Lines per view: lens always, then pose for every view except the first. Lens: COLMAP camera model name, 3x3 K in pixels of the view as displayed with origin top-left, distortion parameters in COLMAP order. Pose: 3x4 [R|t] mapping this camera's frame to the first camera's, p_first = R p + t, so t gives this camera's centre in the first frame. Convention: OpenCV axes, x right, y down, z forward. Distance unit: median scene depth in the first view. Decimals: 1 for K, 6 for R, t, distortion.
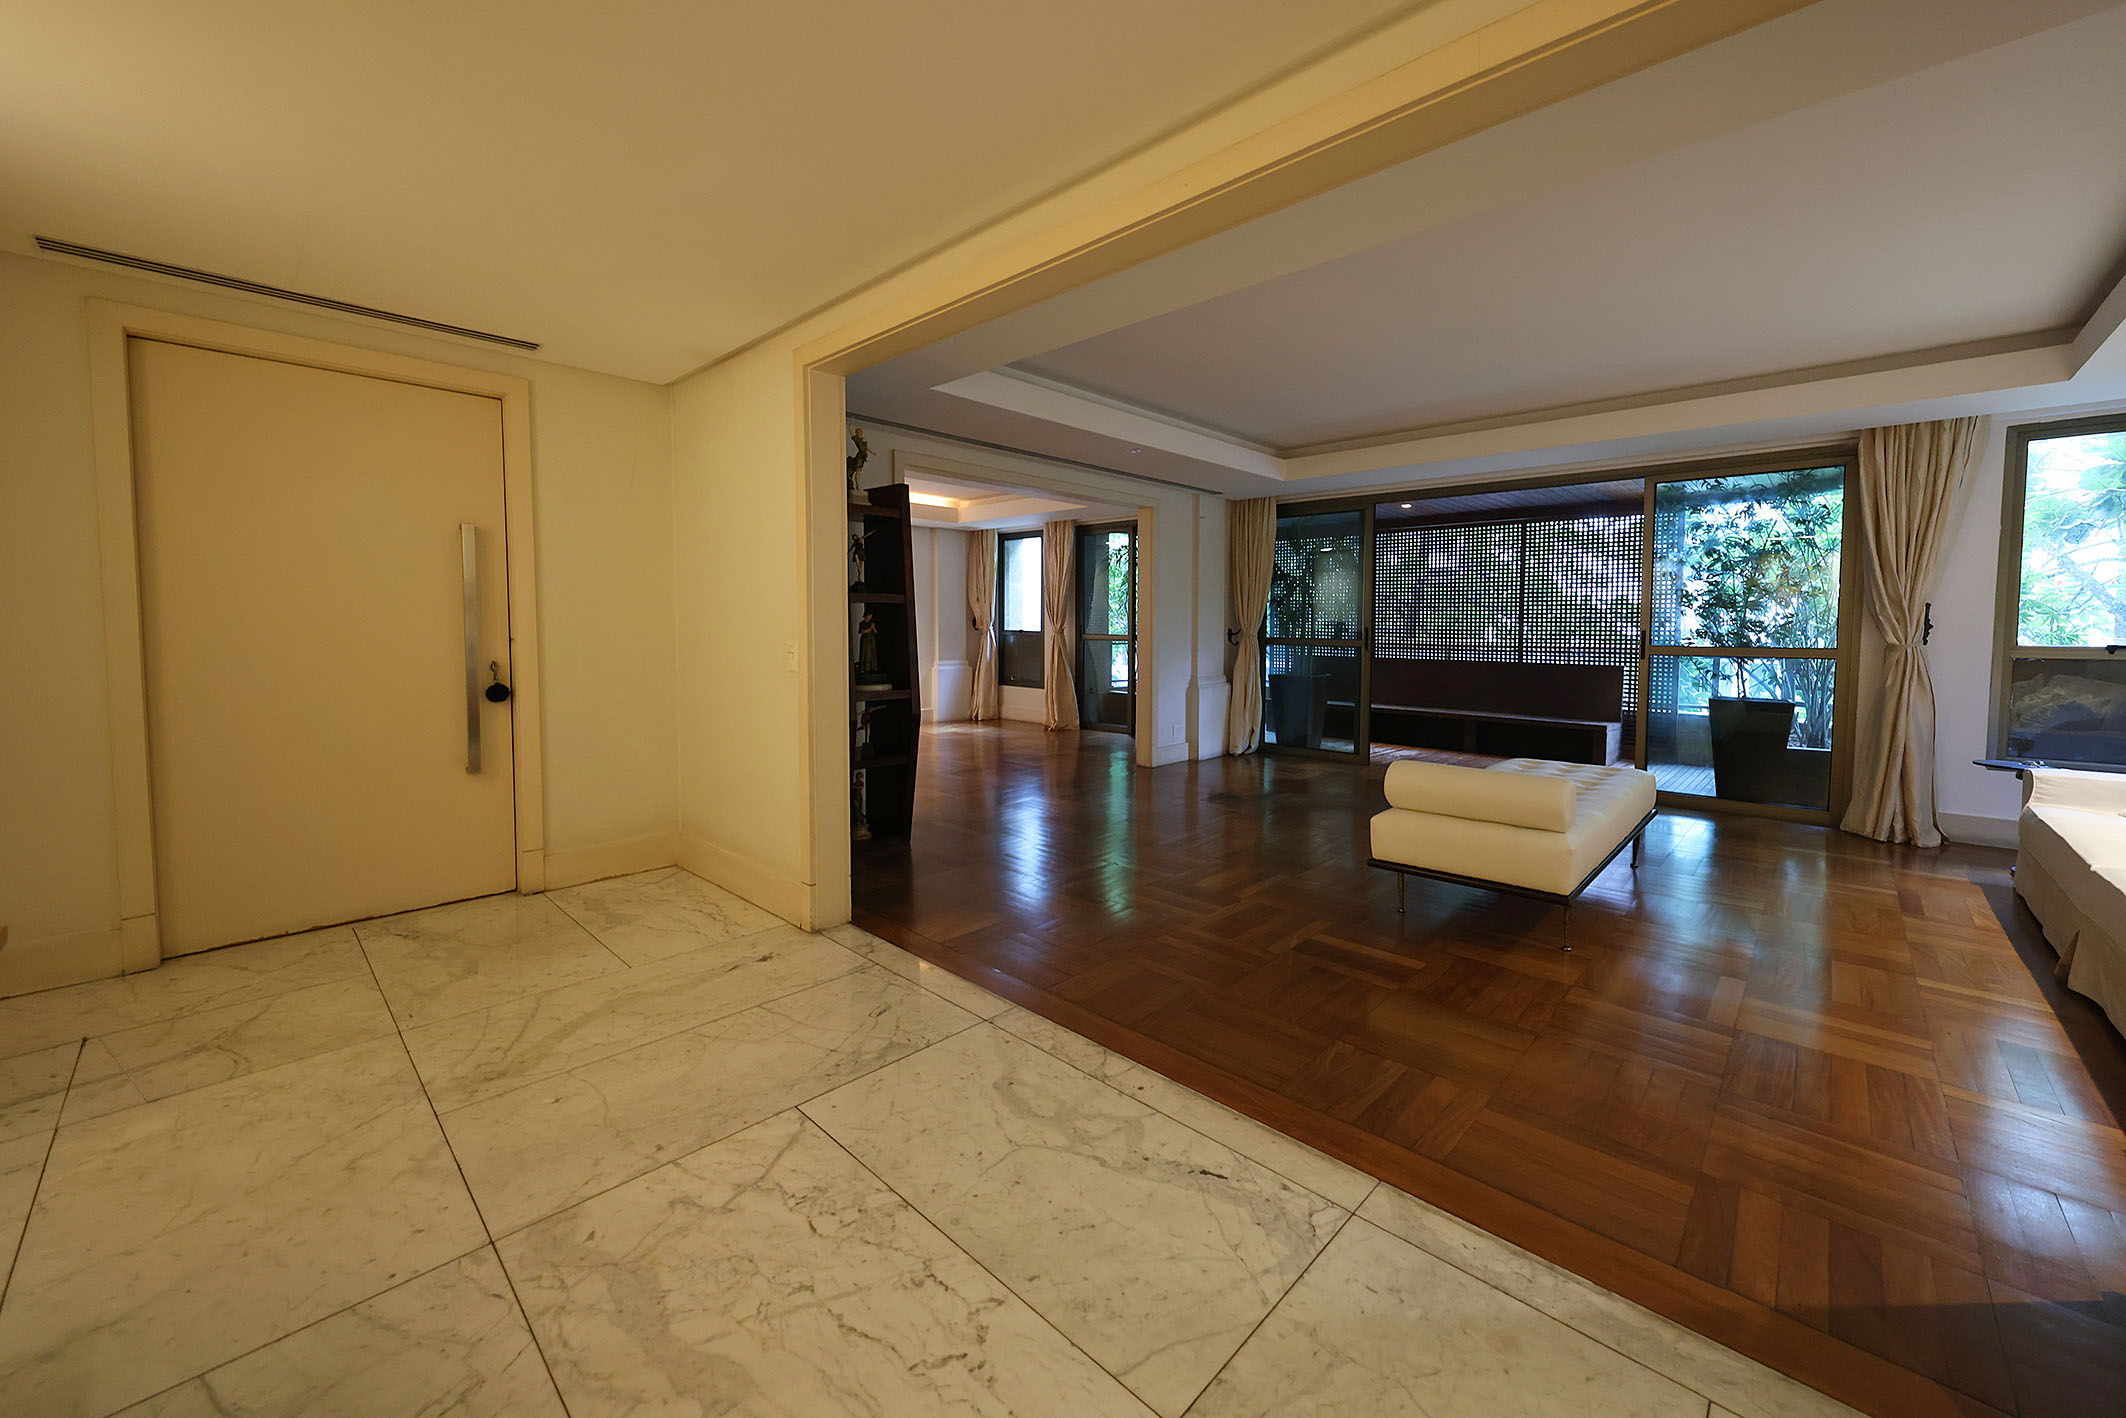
lens RADIAL K [[785.4, 0, 1114.9], [0, 785.4, 661.7], [0, 0, 1]] dist [-0.000485, -0.000322]
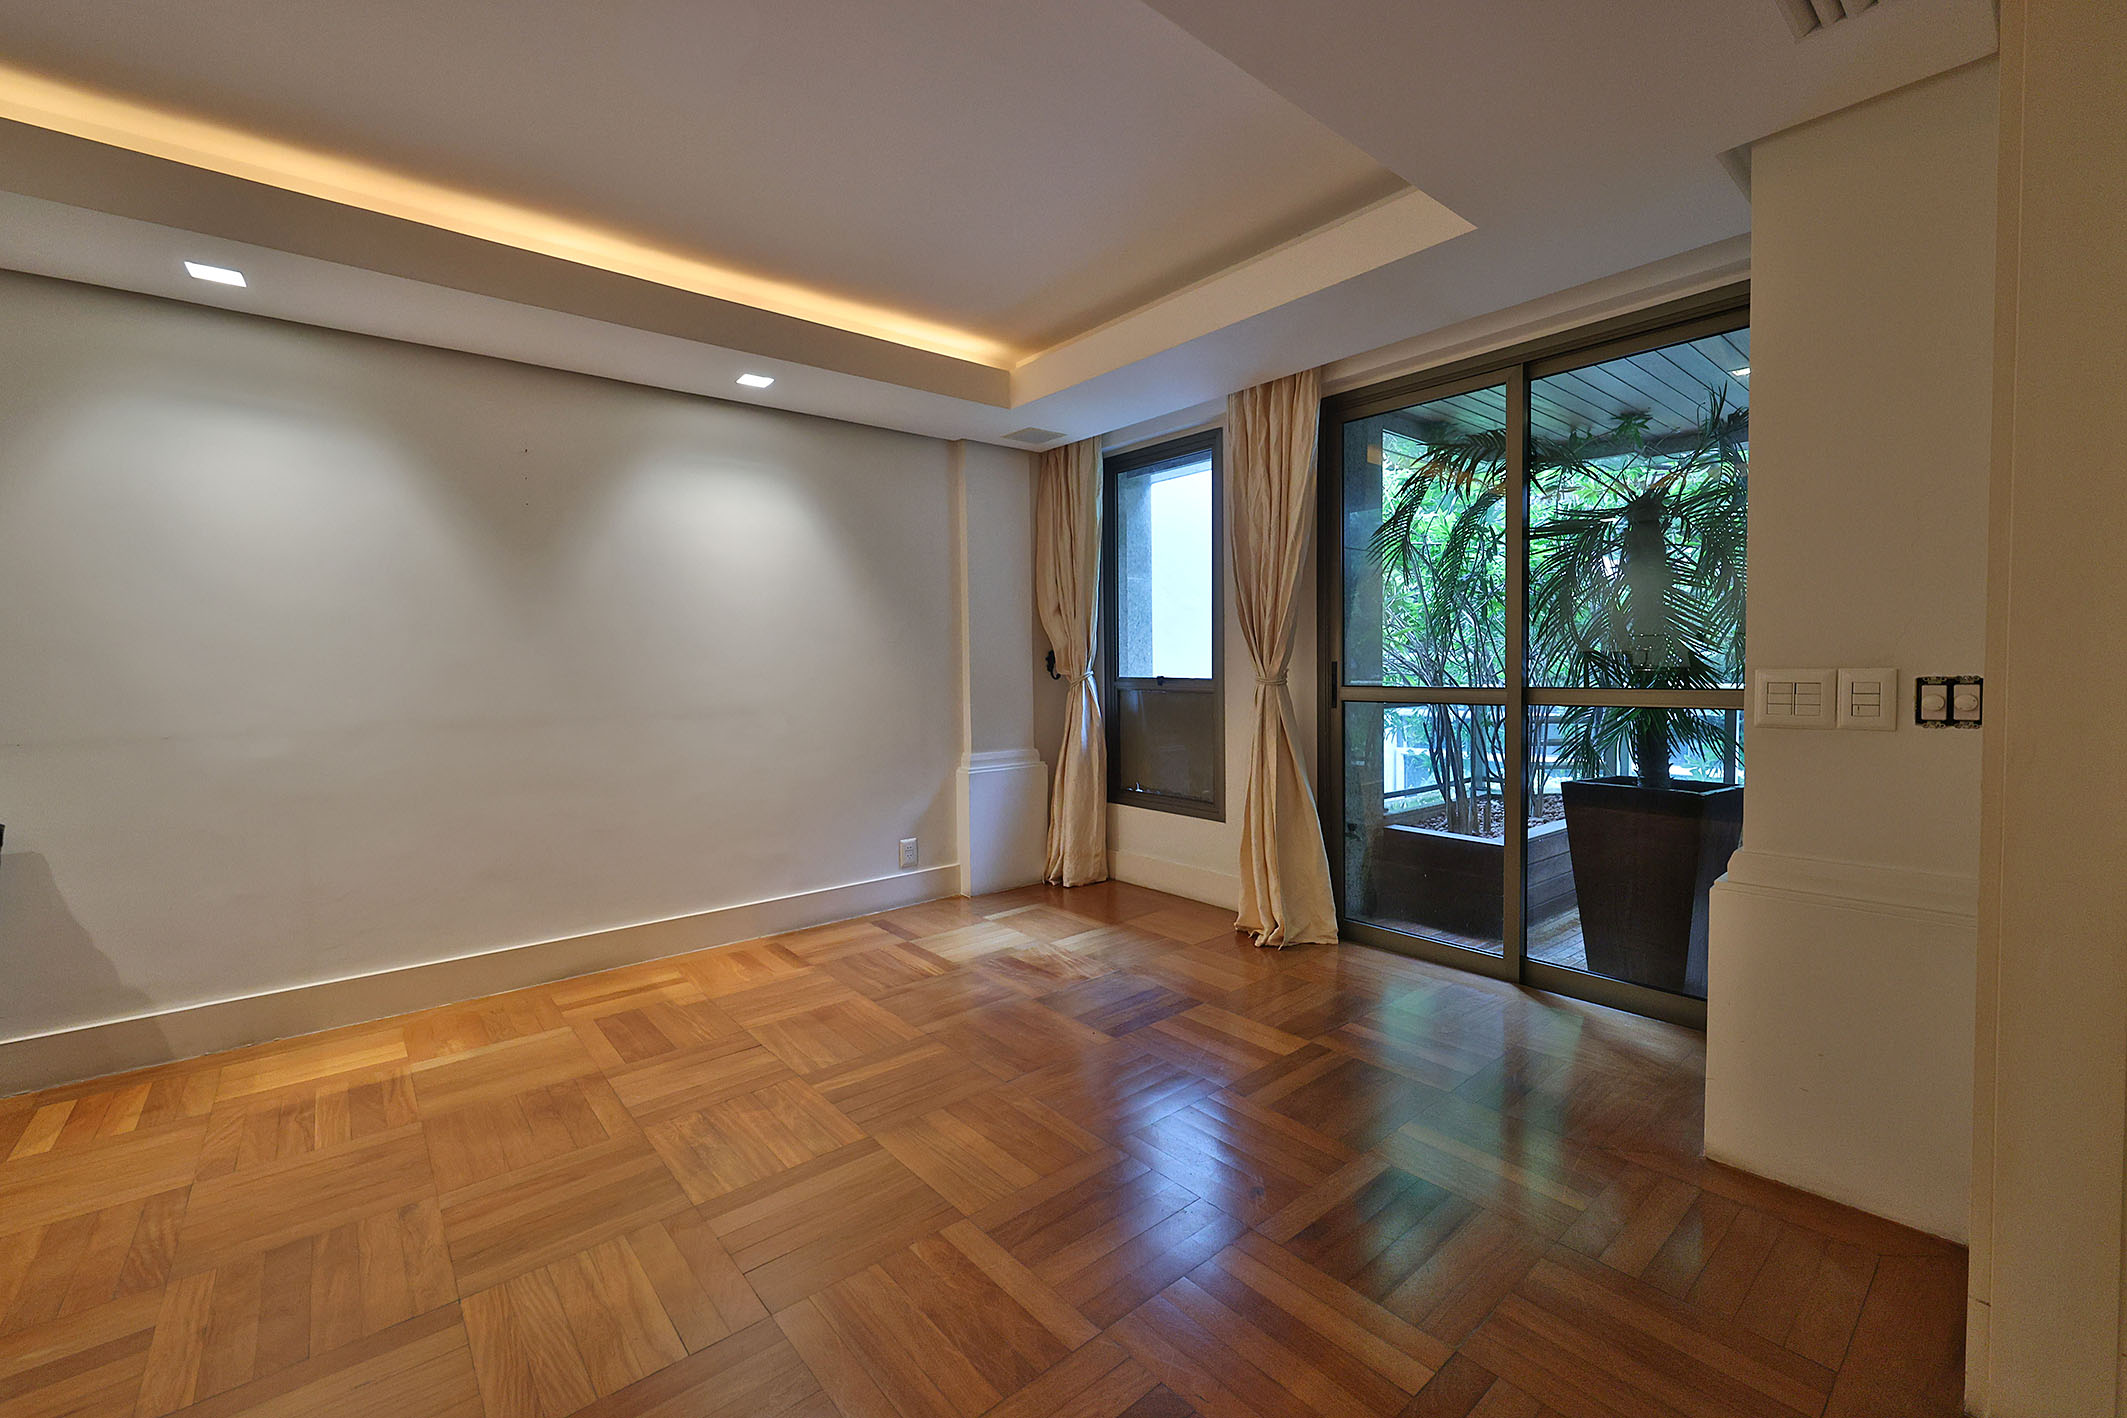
lens RADIAL K [[859.2, 0, 1060.2], [0, 859.2, 691.1], [0, 0, 1]] dist [0.002521, 0.000024]
pose [[0.988329, -0.014412, -0.151649, -0.147745], [0.011245, 0.999701, -0.021720, -0.034184], [0.151917, 0.019762, 0.988196, 0.765877]]
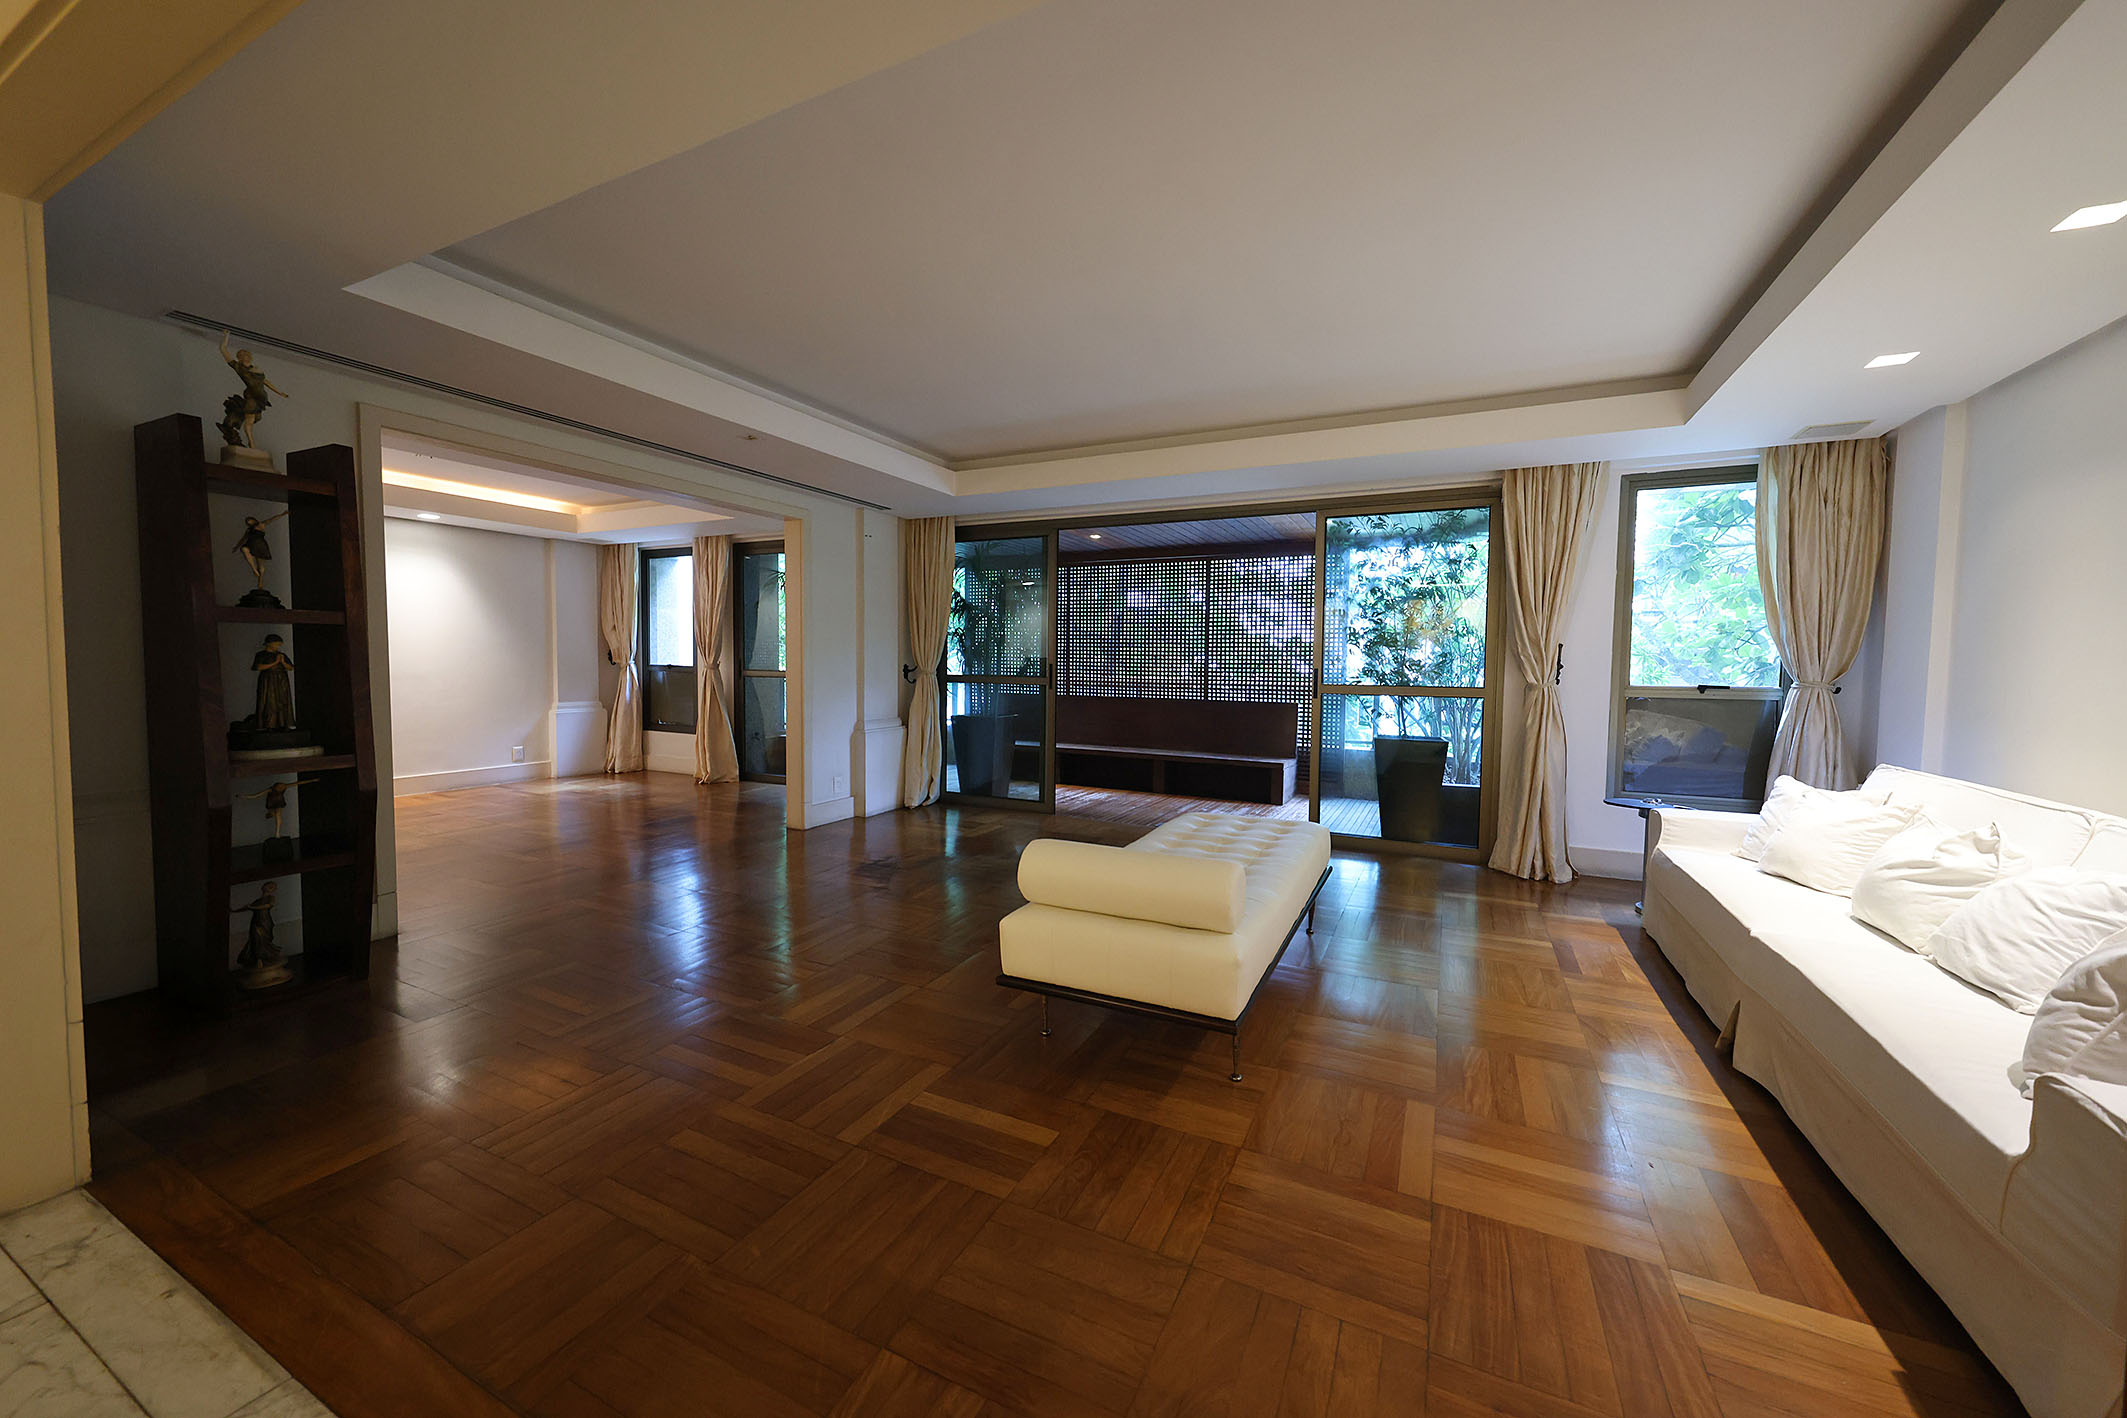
lens RADIAL K [[785.8, 0, 1045.1], [0, 785.8, 695.4], [0, 0, 1]] dist [-0.000485, -0.000322]
pose [[0.965556, -0.005277, 0.260141, 0.072975], [0.005872, 0.999982, -0.001511, -0.005669], [-0.260128, 0.002987, 0.965569, 0.112264]]
